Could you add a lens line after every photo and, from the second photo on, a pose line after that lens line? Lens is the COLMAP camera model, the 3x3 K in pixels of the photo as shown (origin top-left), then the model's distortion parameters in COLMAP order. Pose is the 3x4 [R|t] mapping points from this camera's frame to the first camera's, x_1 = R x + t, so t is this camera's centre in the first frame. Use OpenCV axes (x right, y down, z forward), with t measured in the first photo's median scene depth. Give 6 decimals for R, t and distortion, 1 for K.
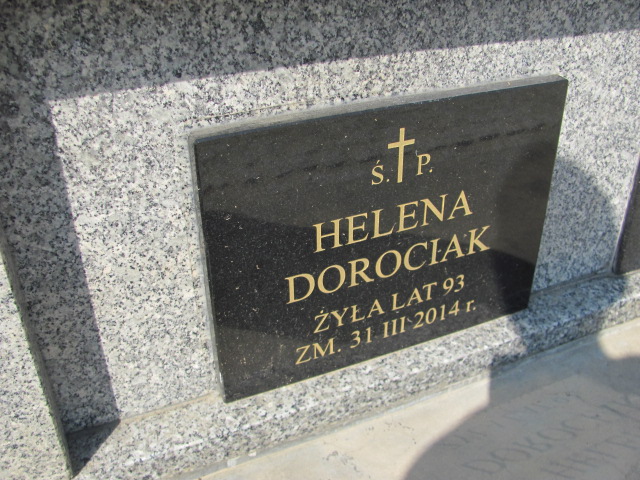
lens RADIAL K [[673.5, 0, 320.0], [0, 673.5, 240.0], [0, 0, 1]] dist [-0.165145, 0.017025]
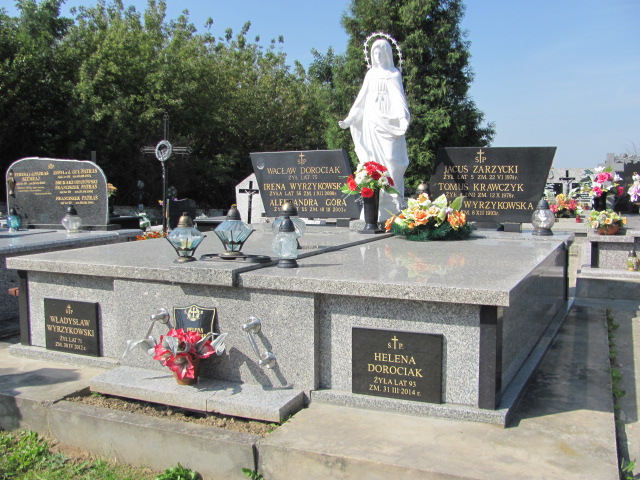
lens RADIAL K [[673.5, 0, 320.0], [0, 673.5, 240.0], [0, 0, 1]] dist [-0.165145, 0.017025]
pose [[0.658362, 0.073145, -0.749139, 2.961832], [-0.390102, 0.884328, -0.256486, 0.583855], [0.643724, 0.461101, 0.610742, -2.259811]]
